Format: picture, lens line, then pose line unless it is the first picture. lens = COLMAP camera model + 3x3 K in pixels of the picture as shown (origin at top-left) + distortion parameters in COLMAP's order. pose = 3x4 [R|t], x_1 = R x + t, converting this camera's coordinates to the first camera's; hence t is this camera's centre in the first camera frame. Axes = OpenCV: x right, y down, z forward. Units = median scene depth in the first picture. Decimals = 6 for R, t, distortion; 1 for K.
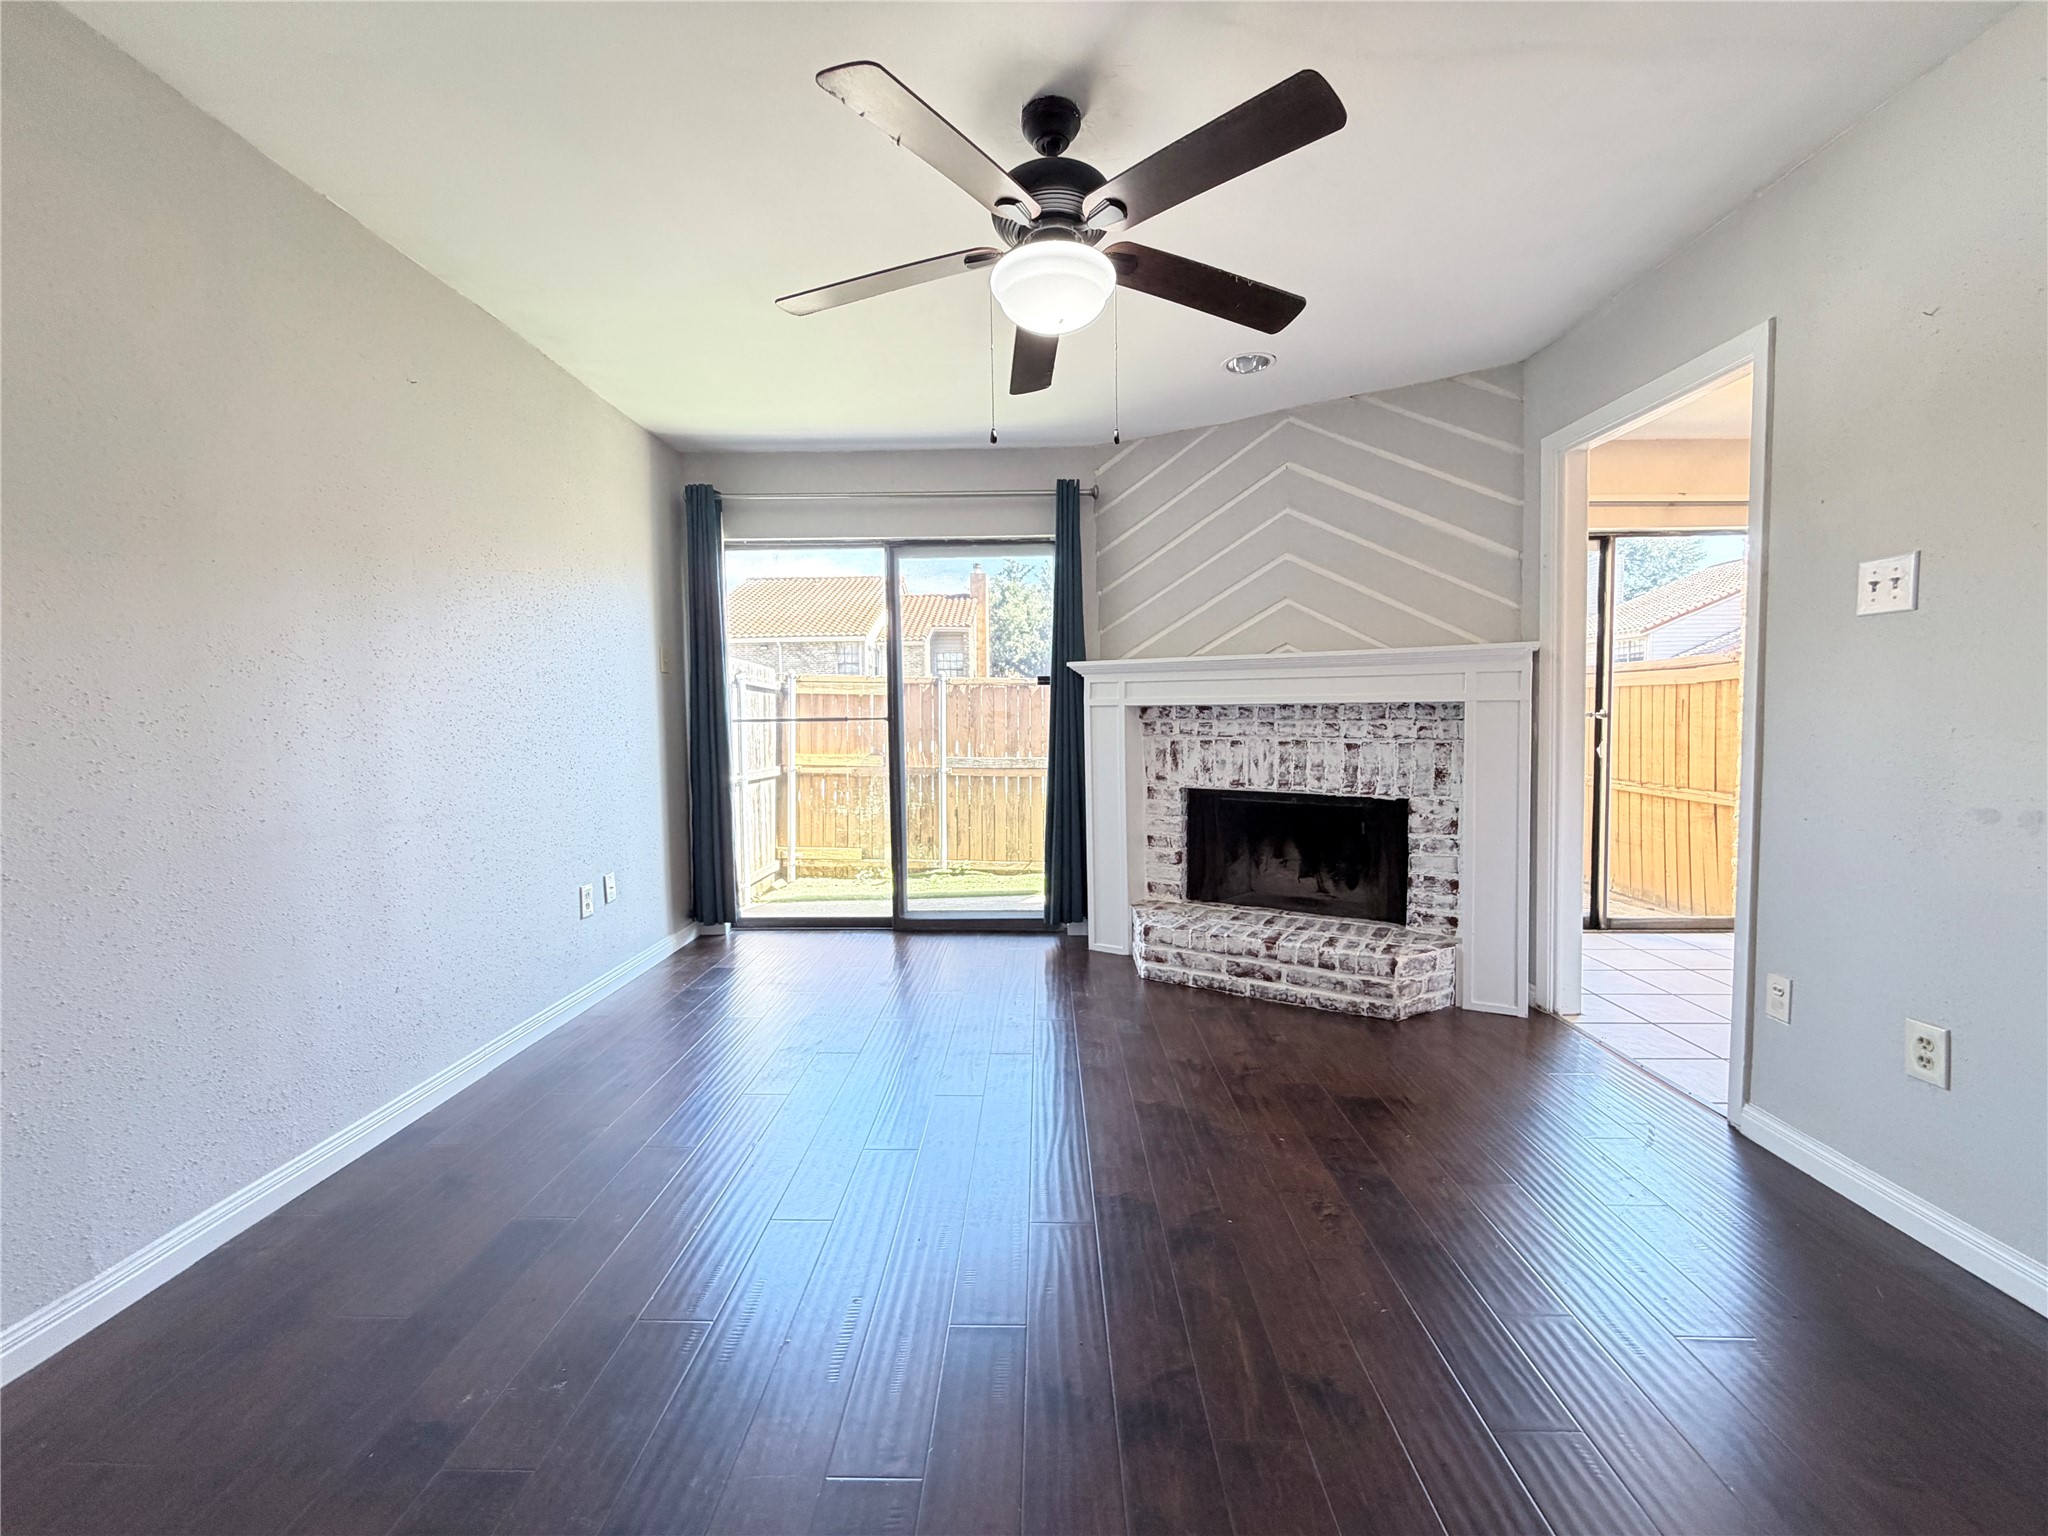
lens RADIAL K [[818.4, 0, 1019.9], [0, 818.4, 764.6], [0, 0, 1]] dist [0.000466, -0.000352]
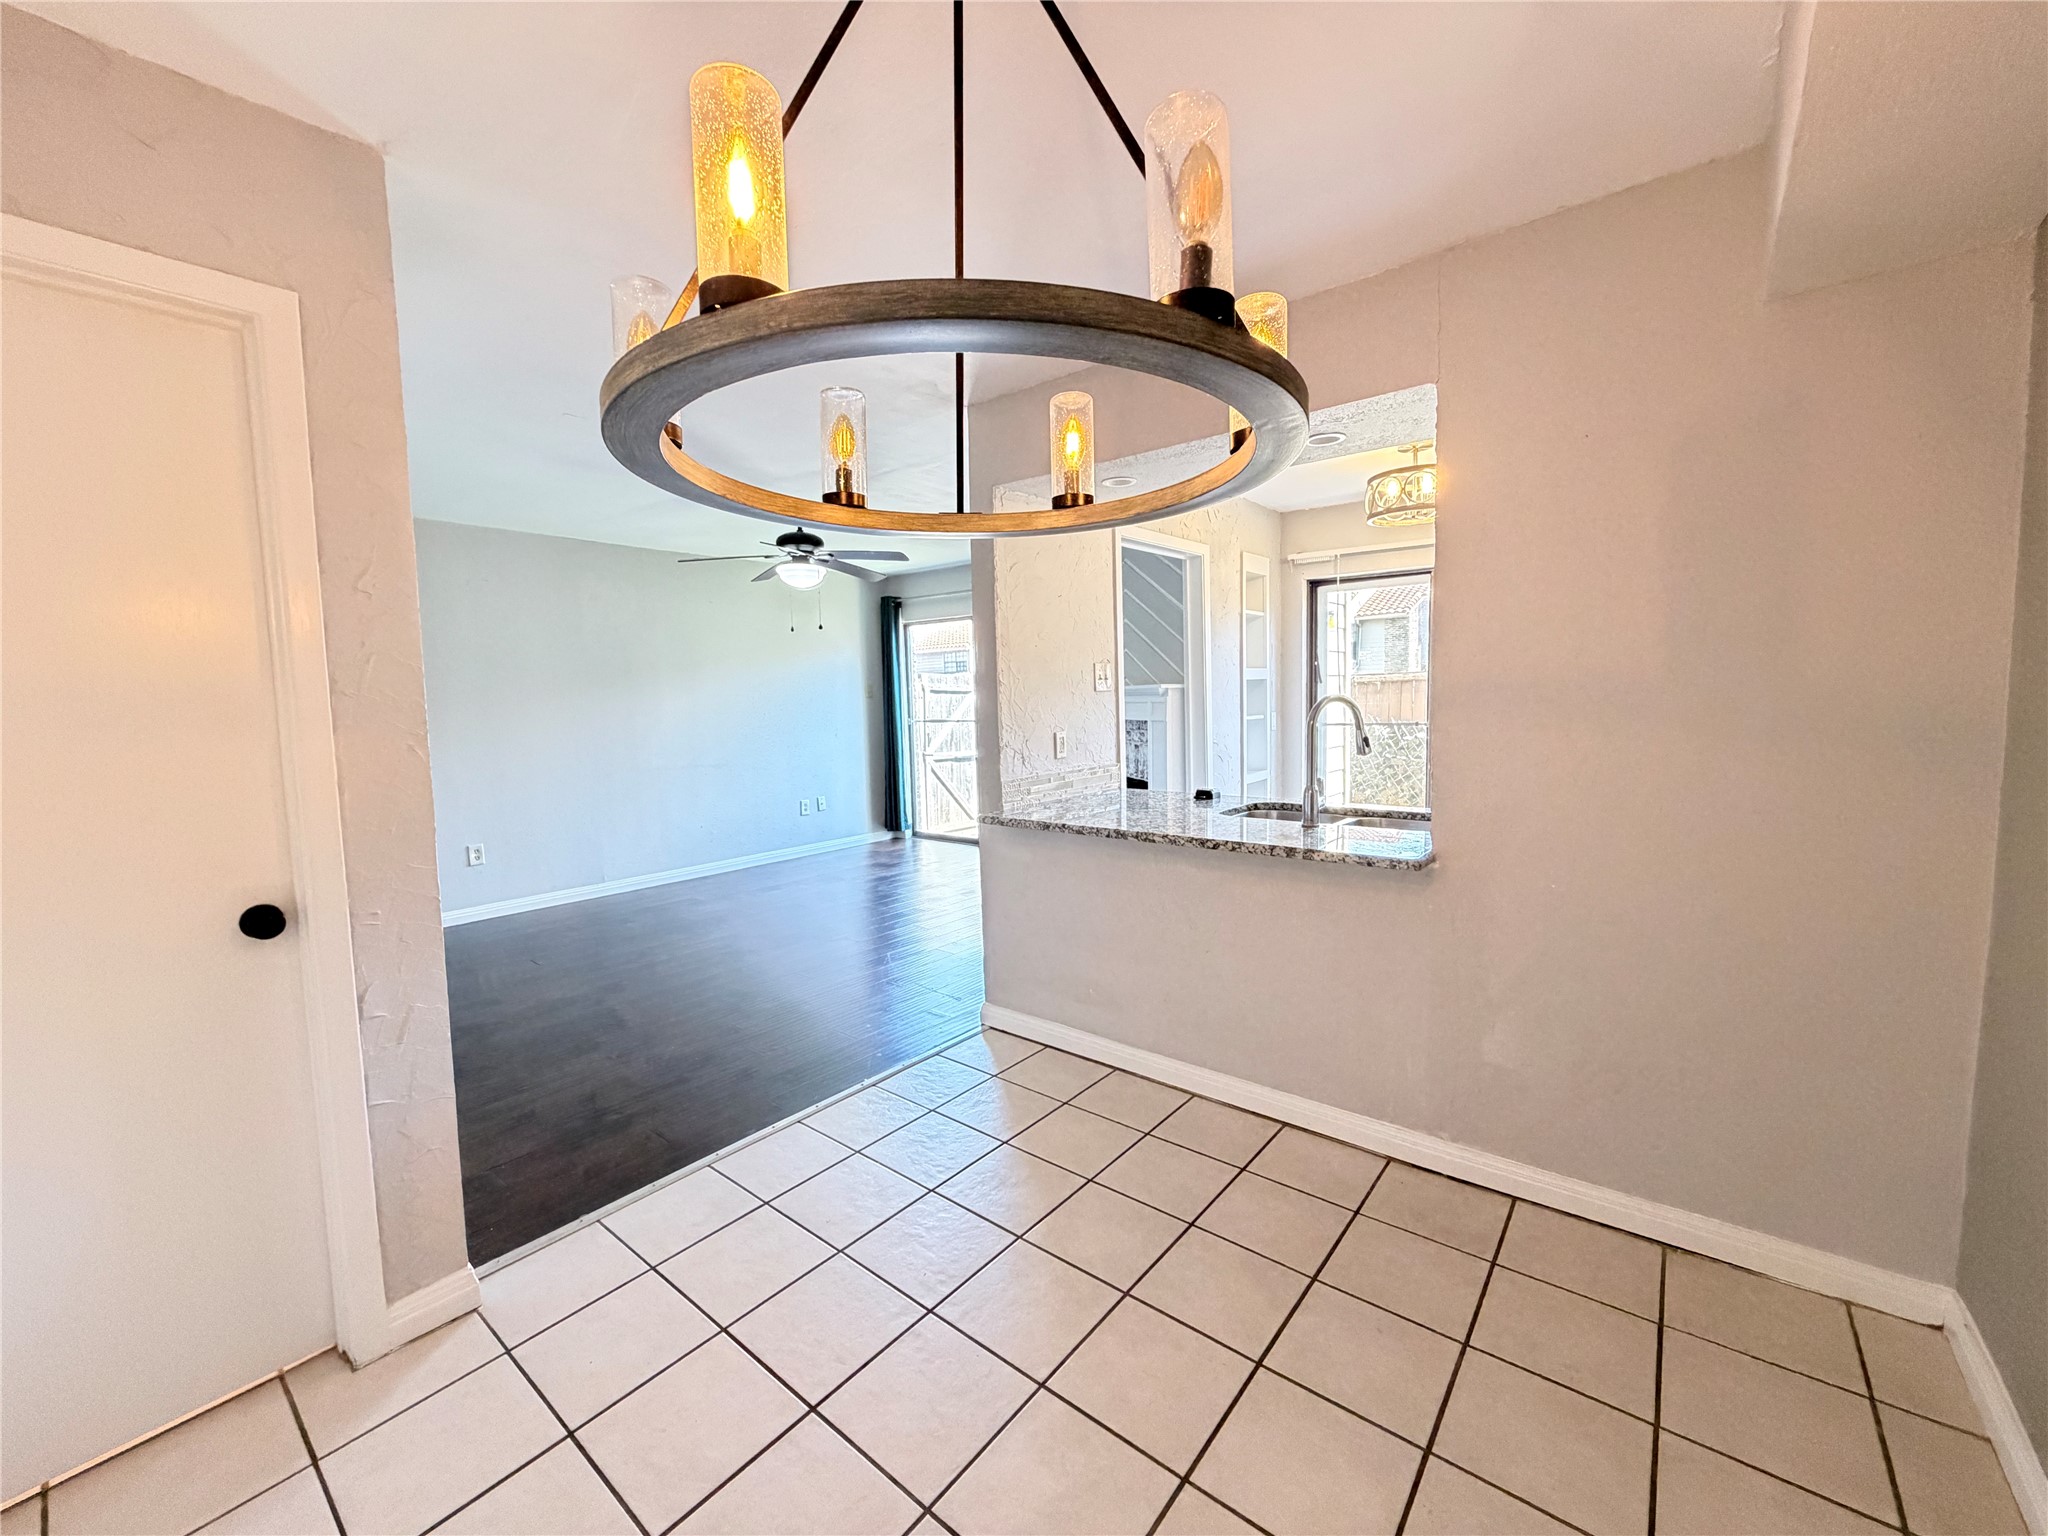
lens RADIAL K [[818.4, 0, 1019.9], [0, 818.4, 764.6], [0, 0, 1]] dist [0.000466, -0.000352]
pose [[0.786726, 0.039955, -0.616008, 1.131492], [-0.016064, 0.998890, 0.044273, -0.050875], [0.617093, -0.024935, 0.786495, -0.329860]]
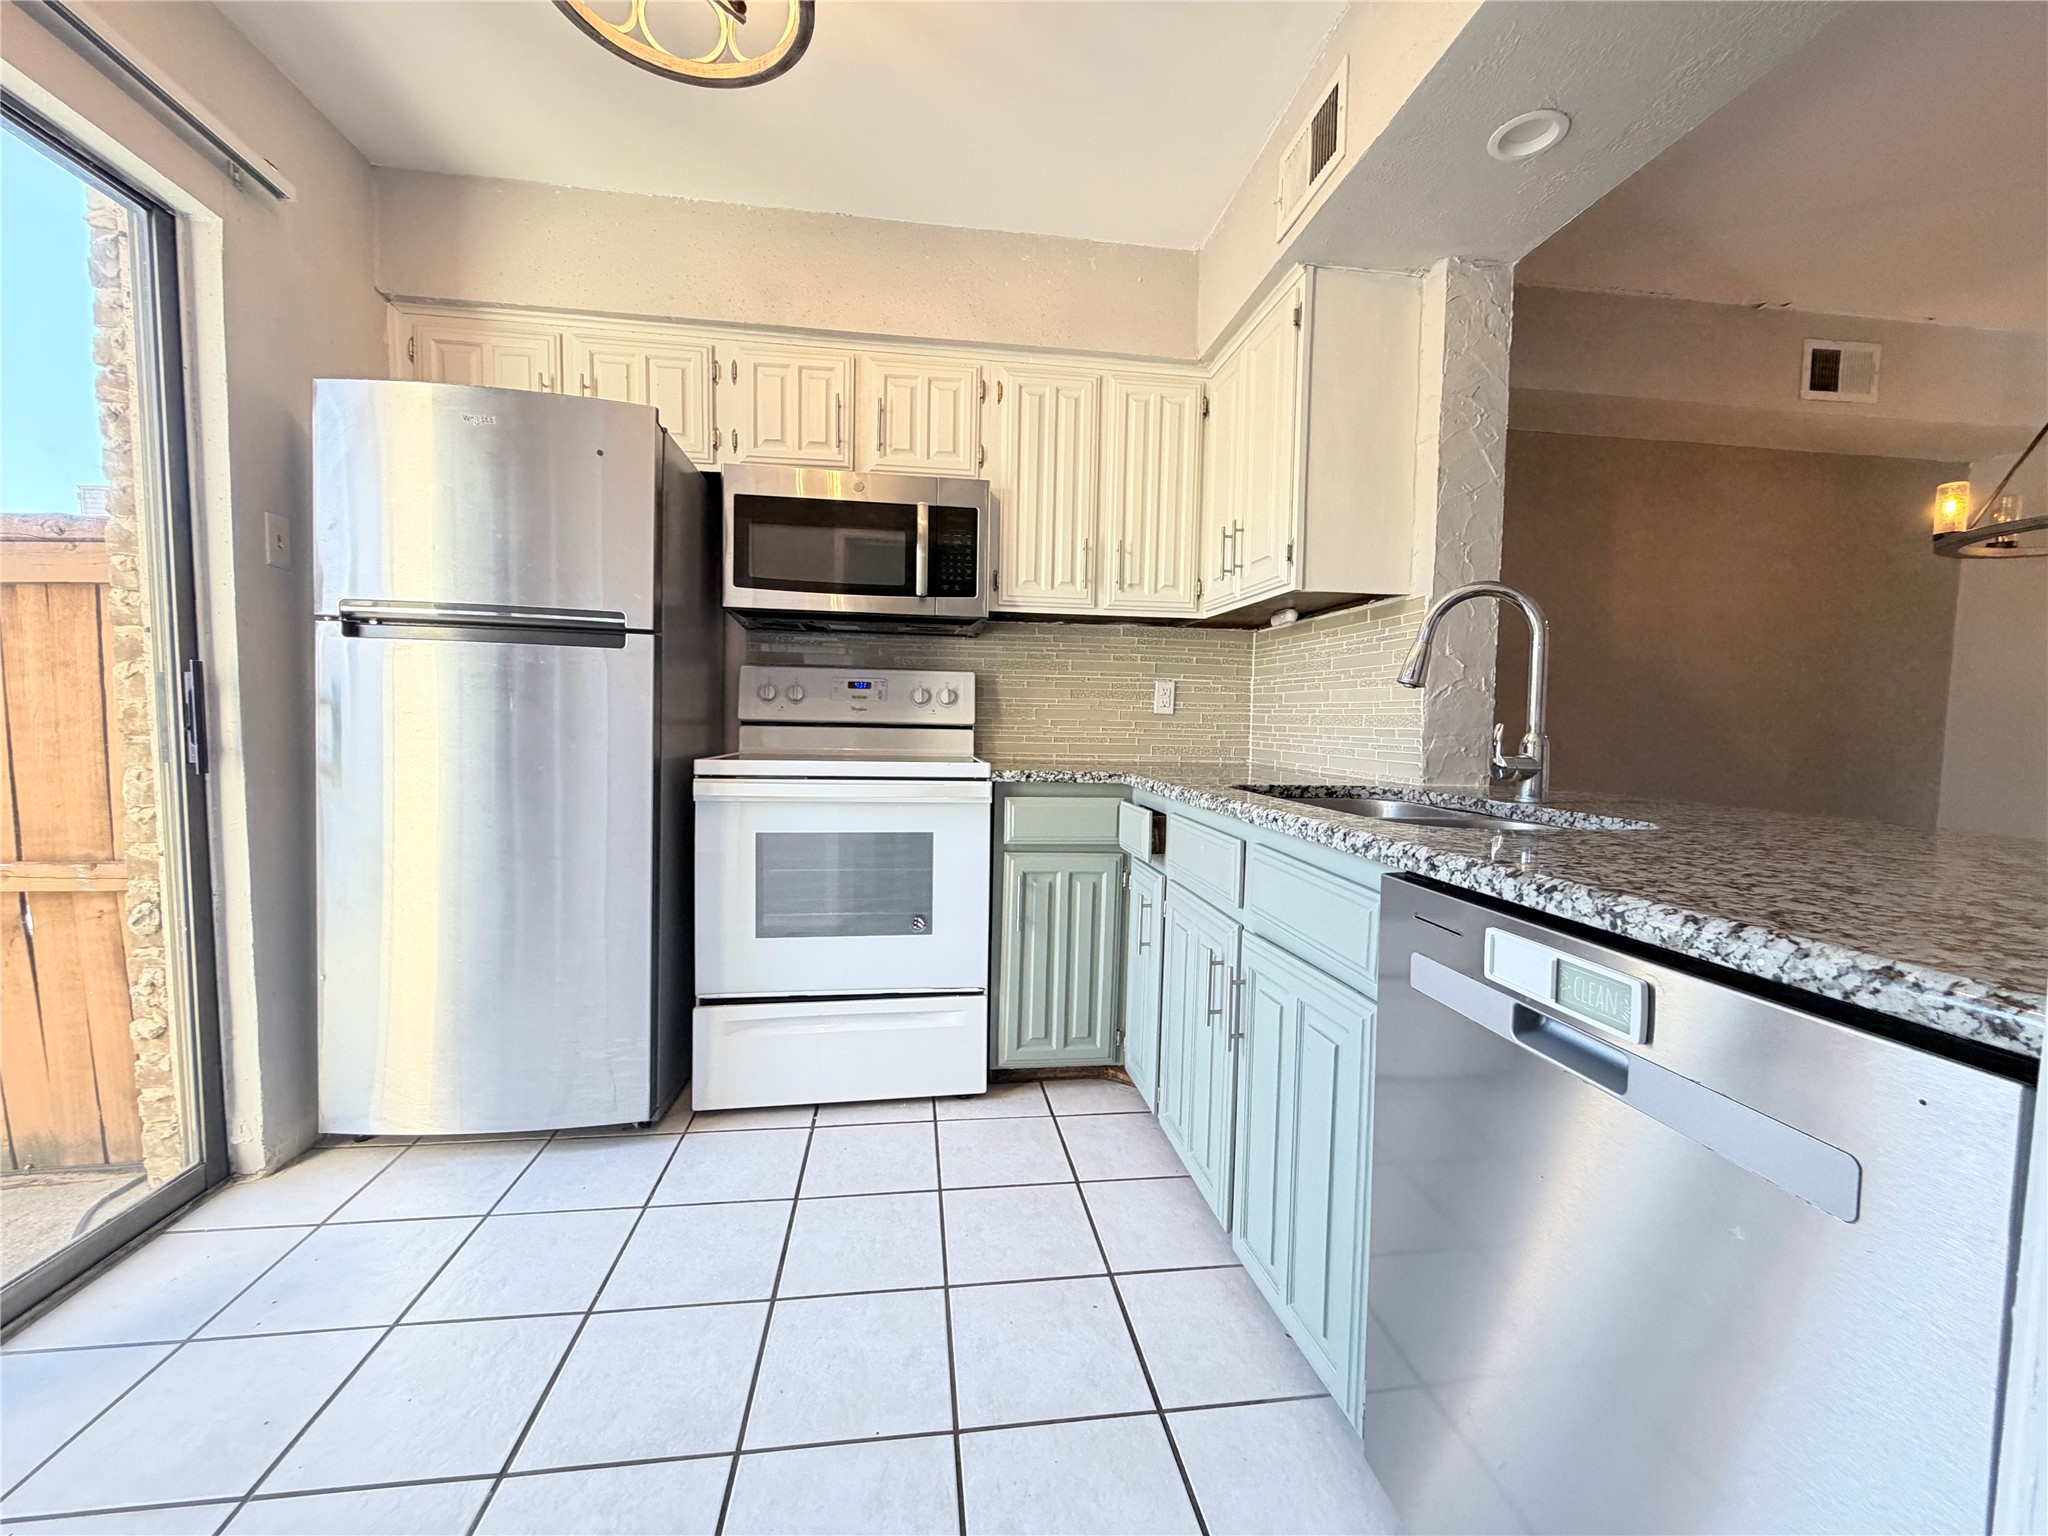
lens RADIAL K [[818.4, 0, 1019.9], [0, 818.4, 764.6], [0, 0, 1]] dist [0.000466, -0.000352]
pose [[-0.158089, -0.047324, 0.986290, 0.492148], [0.040852, 0.997682, 0.054419, -0.020759], [-0.986580, 0.048895, -0.155789, 0.754575]]
